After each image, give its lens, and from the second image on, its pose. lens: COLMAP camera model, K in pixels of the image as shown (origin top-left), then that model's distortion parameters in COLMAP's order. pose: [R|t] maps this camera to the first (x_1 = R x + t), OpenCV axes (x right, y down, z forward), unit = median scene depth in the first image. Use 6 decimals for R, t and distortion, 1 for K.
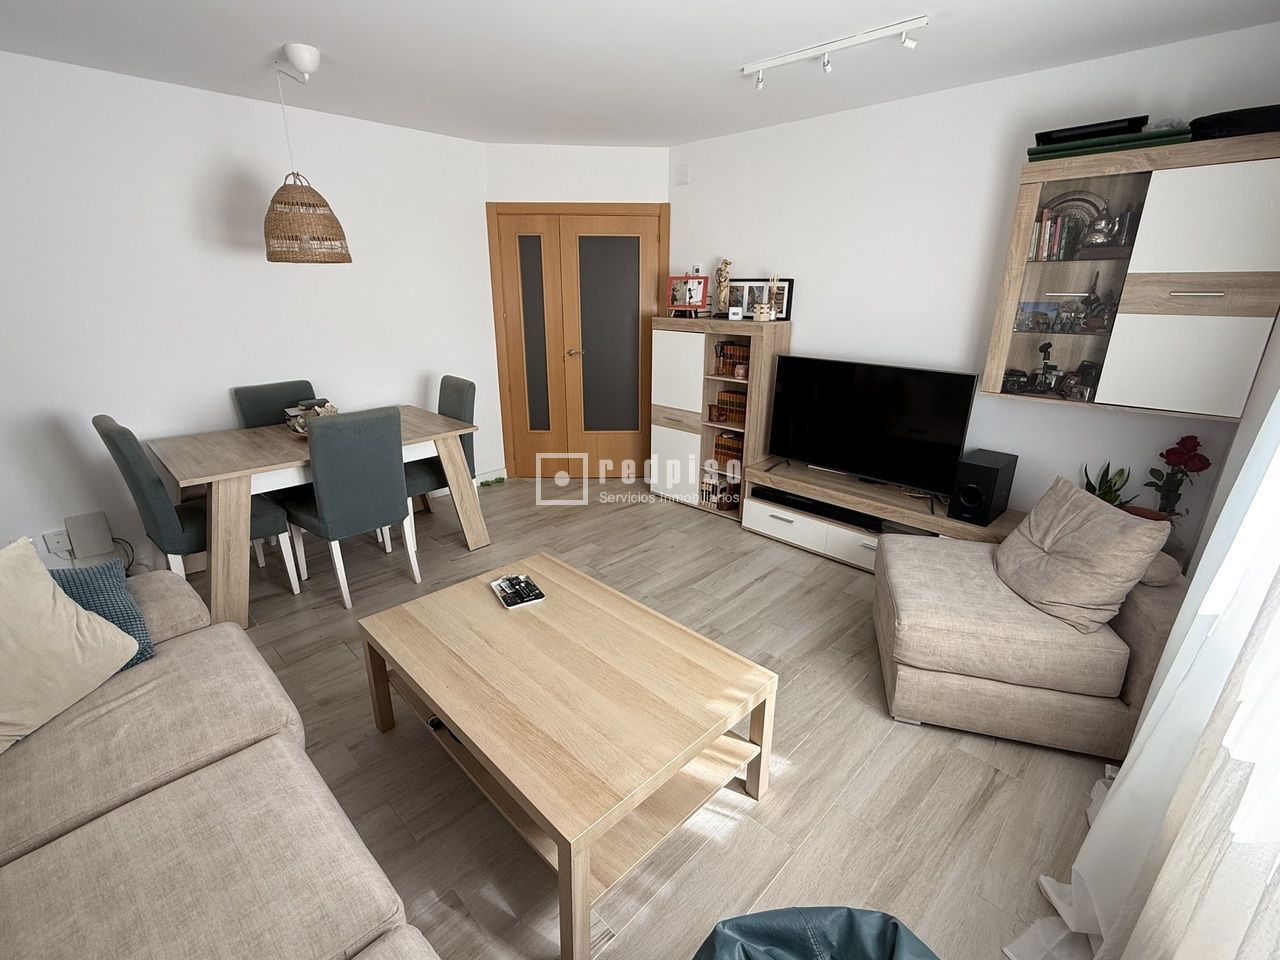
lens RADIAL K [[574.0, 0, 637.7], [0, 574.0, 481.6], [0, 0, 1]] dist [0.000787, -0.000580]
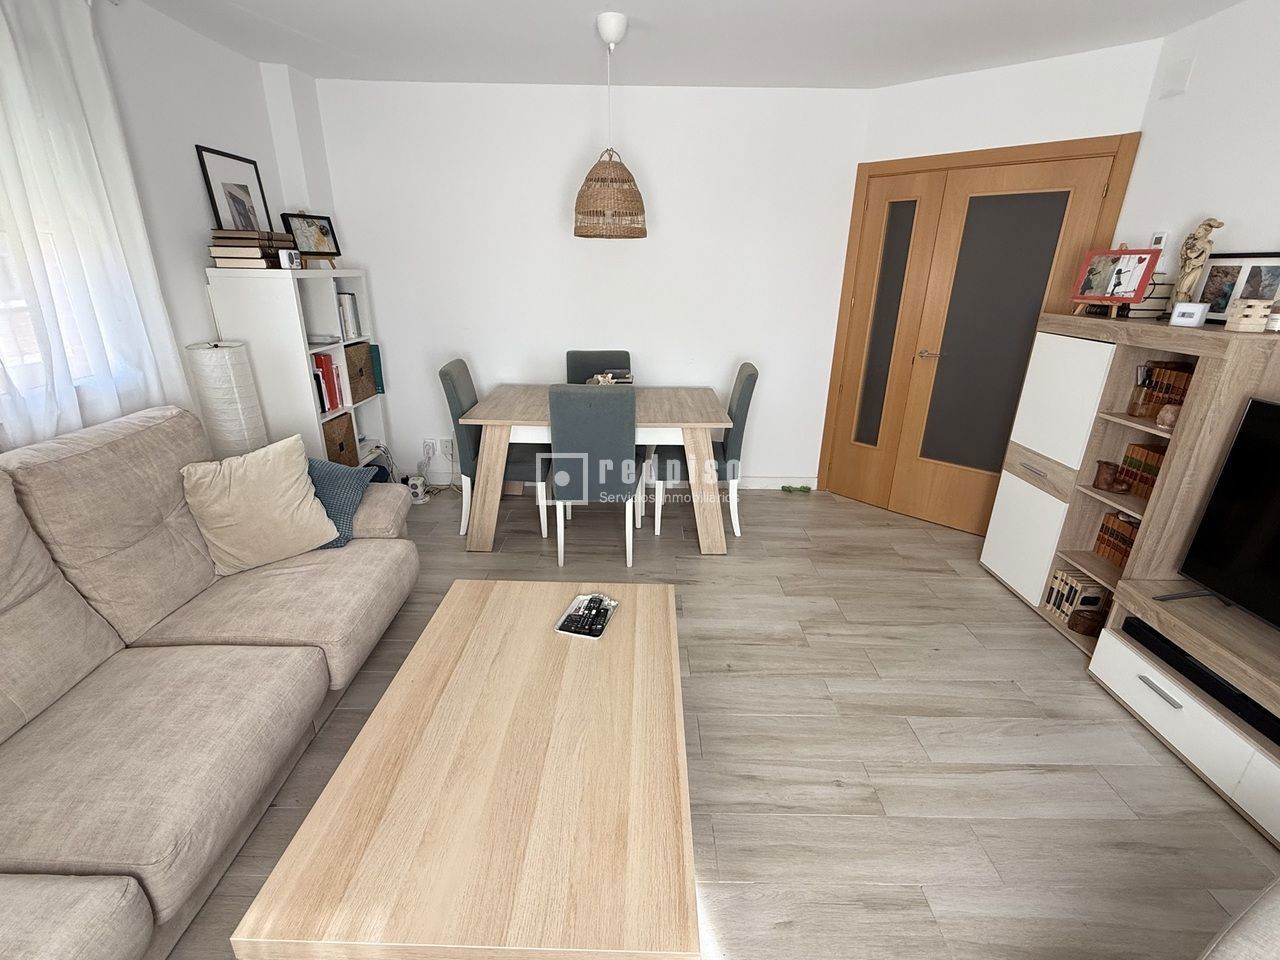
lens RADIAL K [[574.0, 0, 640.2], [0, 574.0, 481.7], [0, 0, 1]] dist [0.000787, -0.000580]
pose [[0.701008, 0.256362, -0.665482, 0.215971], [-0.242841, 0.963196, 0.115245, -0.071203], [0.670534, 0.080819, 0.737464, 0.244718]]
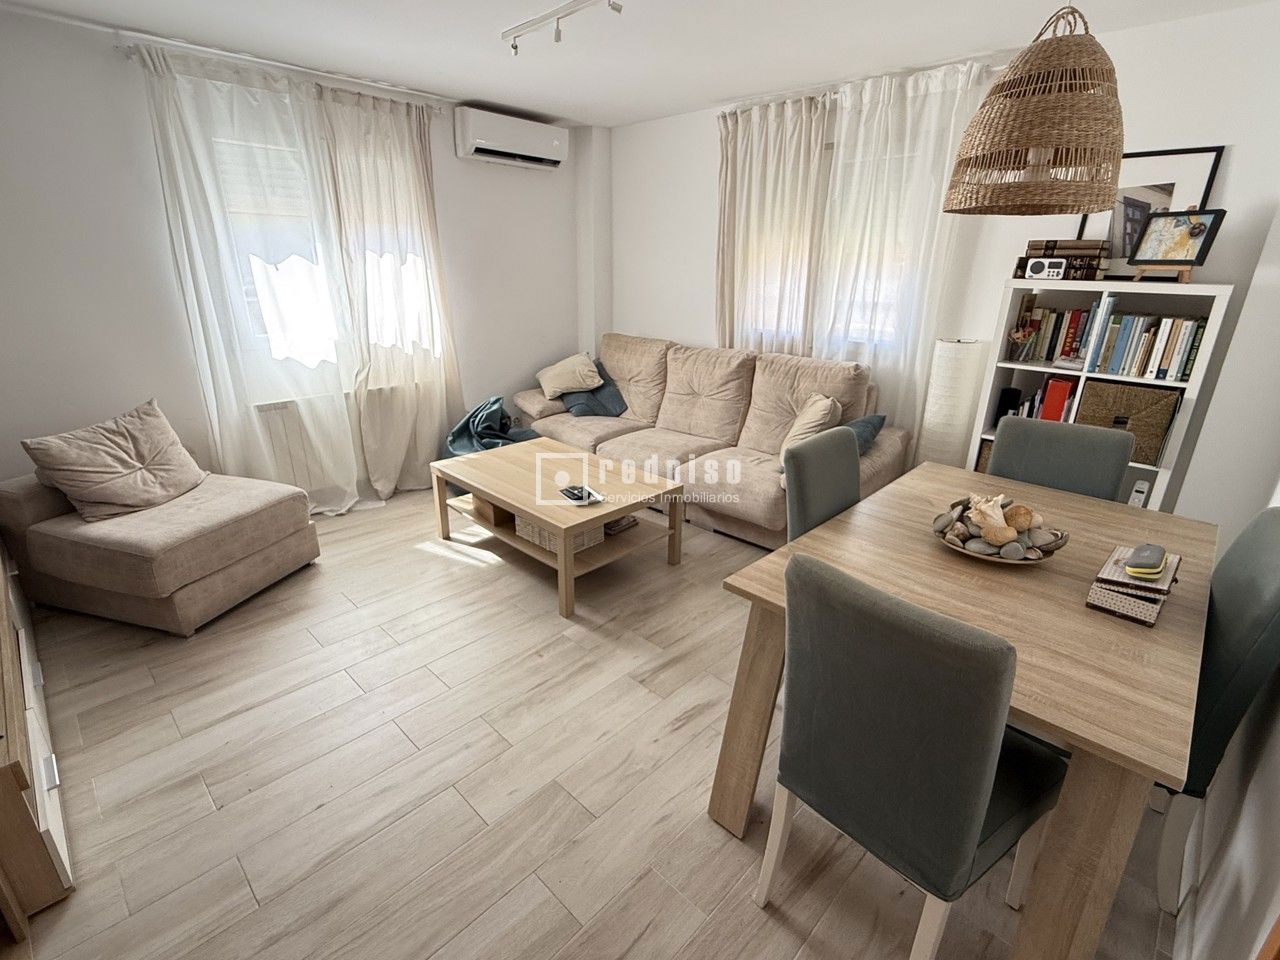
lens RADIAL K [[611.1, 0, 646.3], [0, 611.1, 477.1], [0, 0, 1]] dist [0.005645, -0.001427]
pose [[-0.999603, -0.010427, -0.026176, -0.191679], [-0.024453, 0.782586, 0.622061, -0.415829], [0.013999, 0.622455, -0.782531, 1.227193]]
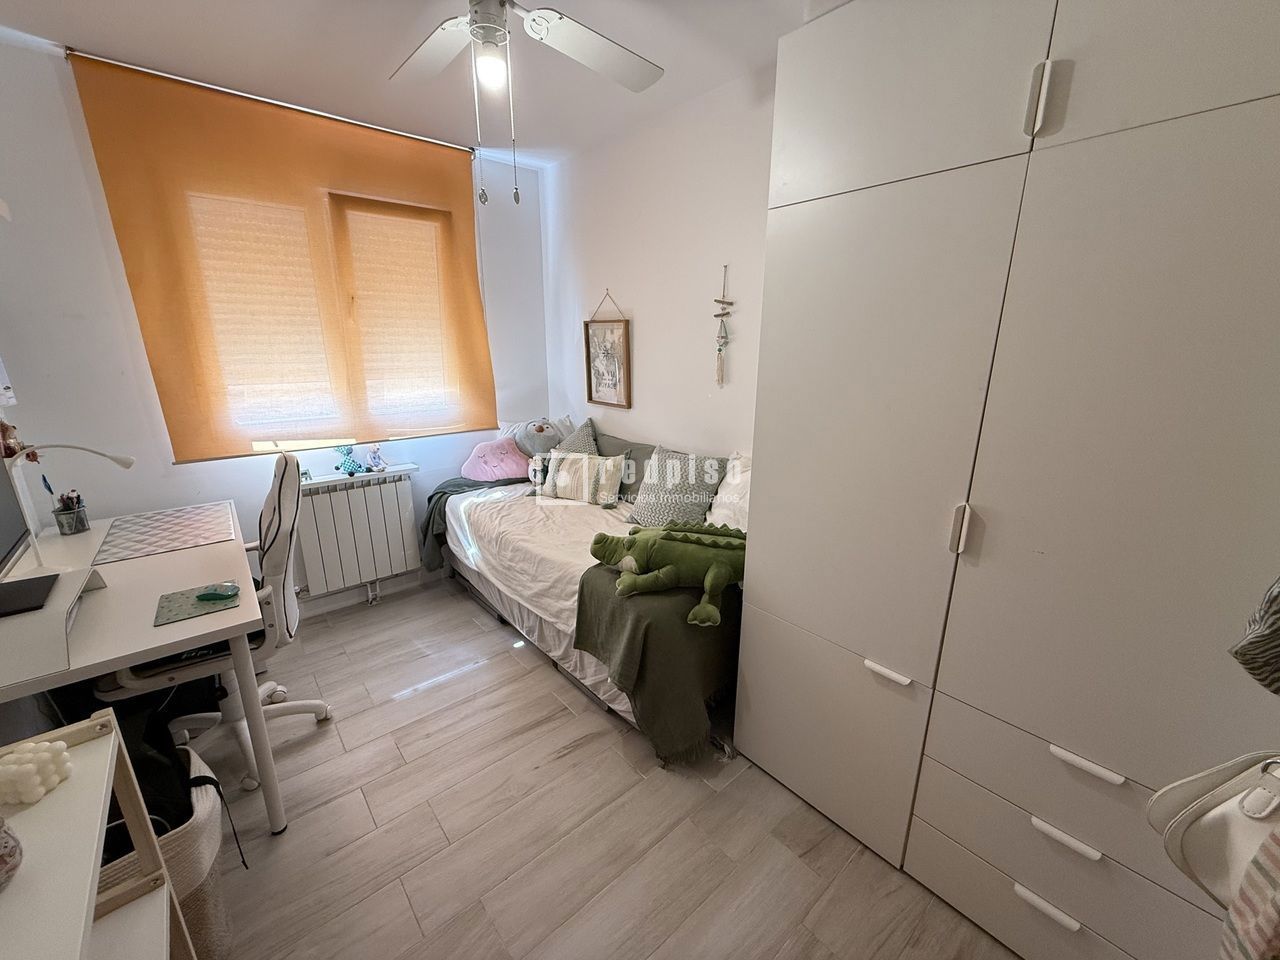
lens RADIAL K [[517.5, 0, 643.5], [0, 517.5, 480.0], [0, 0, 1]] dist [0.001421, 0.000249]
pose [[0.997091, 0.024571, -0.072146, 0.222671], [-0.028681, 0.997990, -0.056503, -0.115461], [0.070612, 0.058408, 0.995792, 0.379738]]
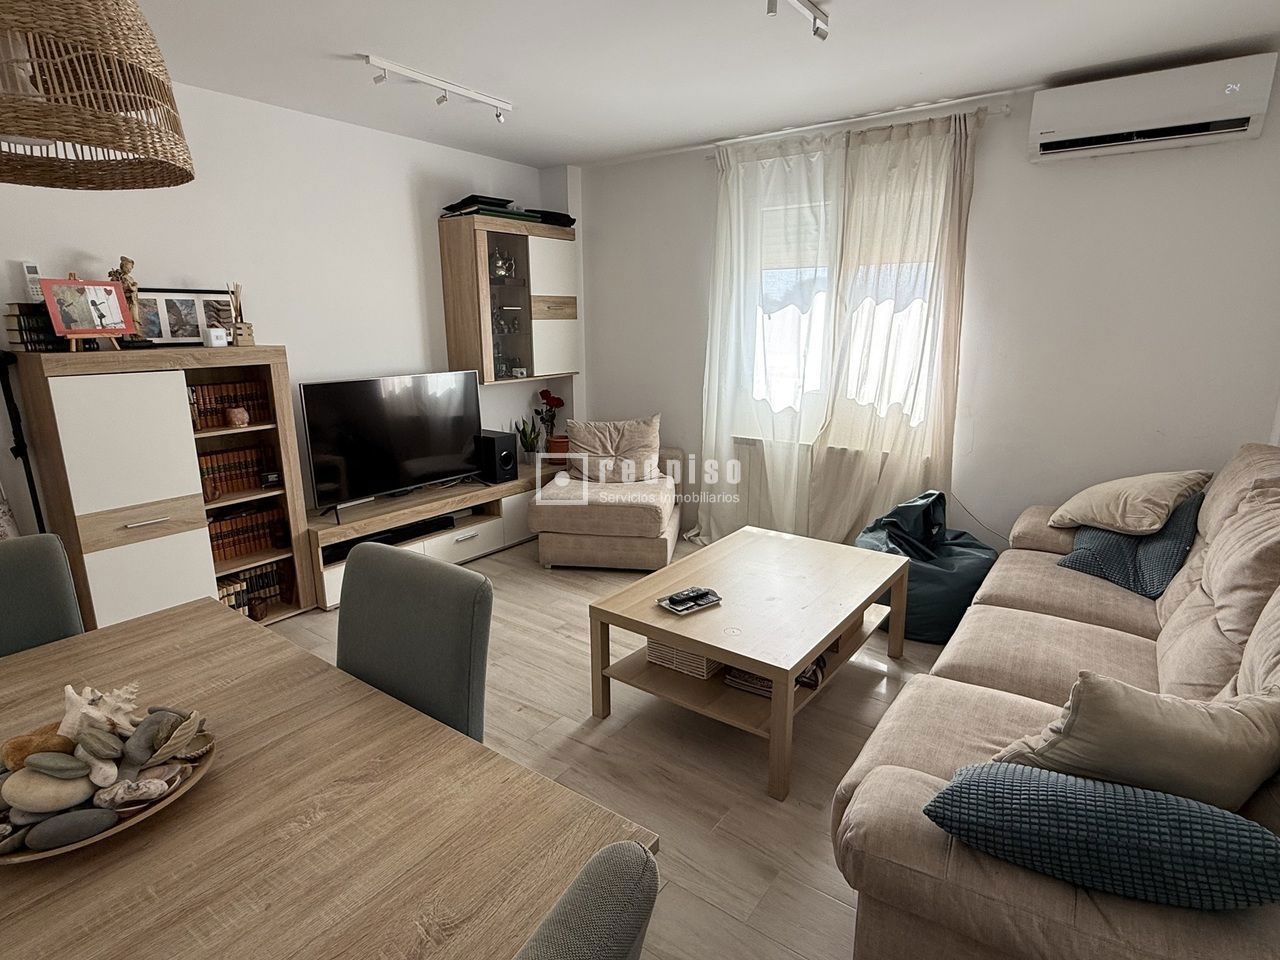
lens RADIAL K [[685.3, 0, 638.6], [0, 685.3, 482.0], [0, 0, 1]] dist [0.001500, 0.001512]
pose [[-0.137866, -0.234370, 0.962322, -0.755883], [0.324563, 0.907262, 0.267459, -0.195019], [-0.935763, 0.349207, -0.049013, 0.639642]]
